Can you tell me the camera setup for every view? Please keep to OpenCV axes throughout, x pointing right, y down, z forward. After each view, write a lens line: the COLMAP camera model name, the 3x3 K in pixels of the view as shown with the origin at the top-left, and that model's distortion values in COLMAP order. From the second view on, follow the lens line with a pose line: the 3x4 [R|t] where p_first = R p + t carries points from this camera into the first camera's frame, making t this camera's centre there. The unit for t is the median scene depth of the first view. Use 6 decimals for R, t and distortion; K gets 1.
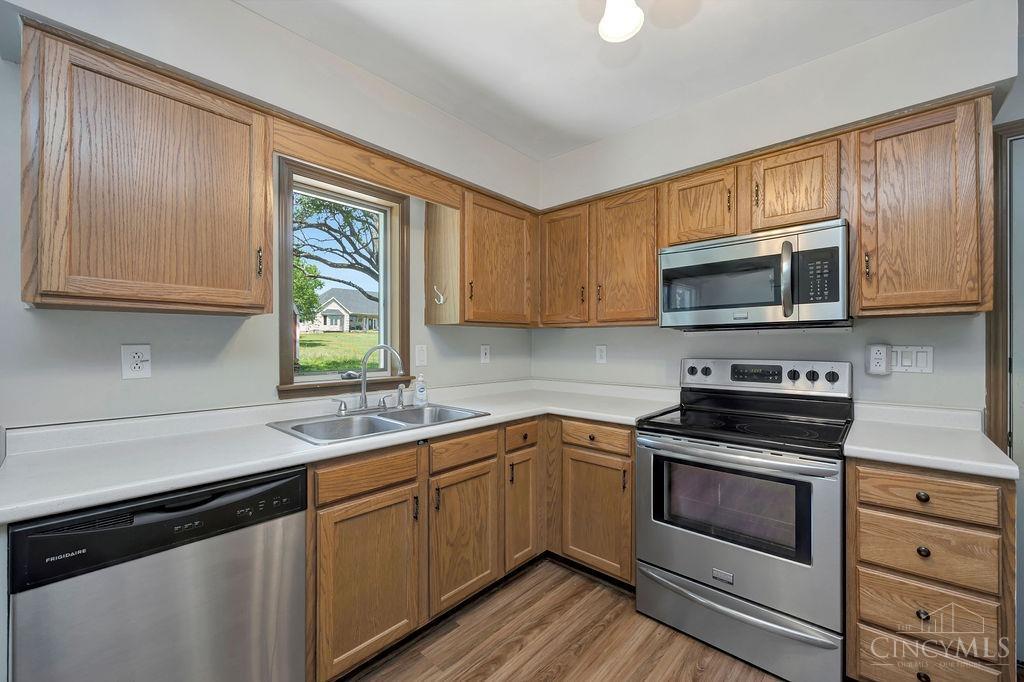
lens RADIAL K [[409.0, 0, 511.1], [0, 409.0, 344.4], [0, 0, 1]] dist [-0.001745, -0.000186]
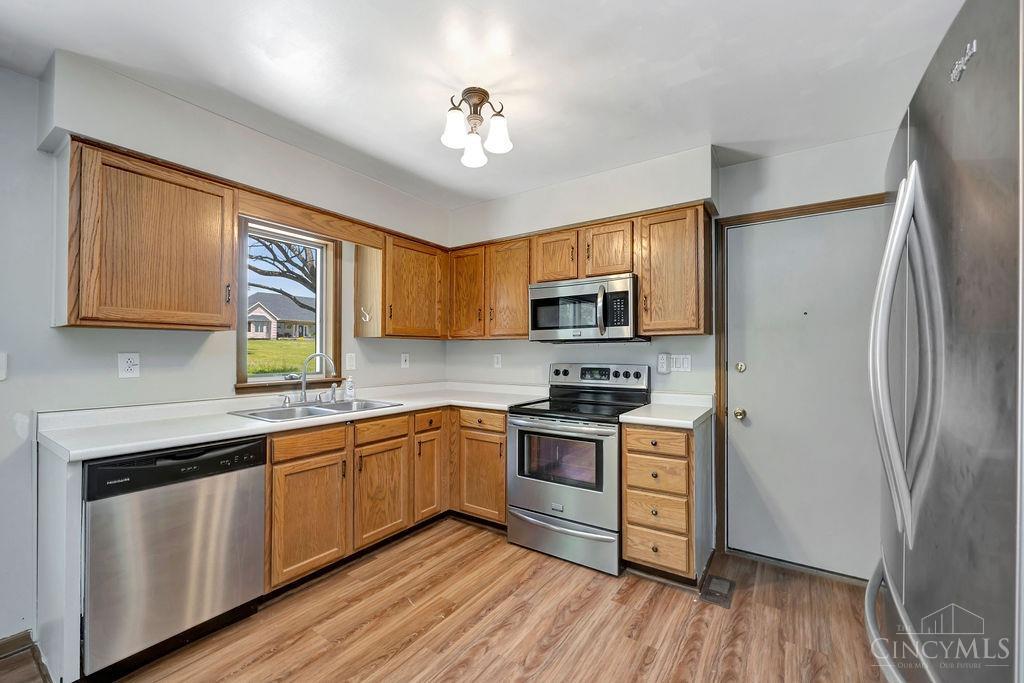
lens RADIAL K [[411.5, 0, 510.9], [0, 411.5, 348.2], [0, 0, 1]] dist [-0.001569, -0.000199]
pose [[0.989985, 0.003339, 0.141132, 0.118081], [-0.001674, 0.999928, -0.011920, -0.000085], [-0.141162, 0.011564, 0.989919, -0.429080]]
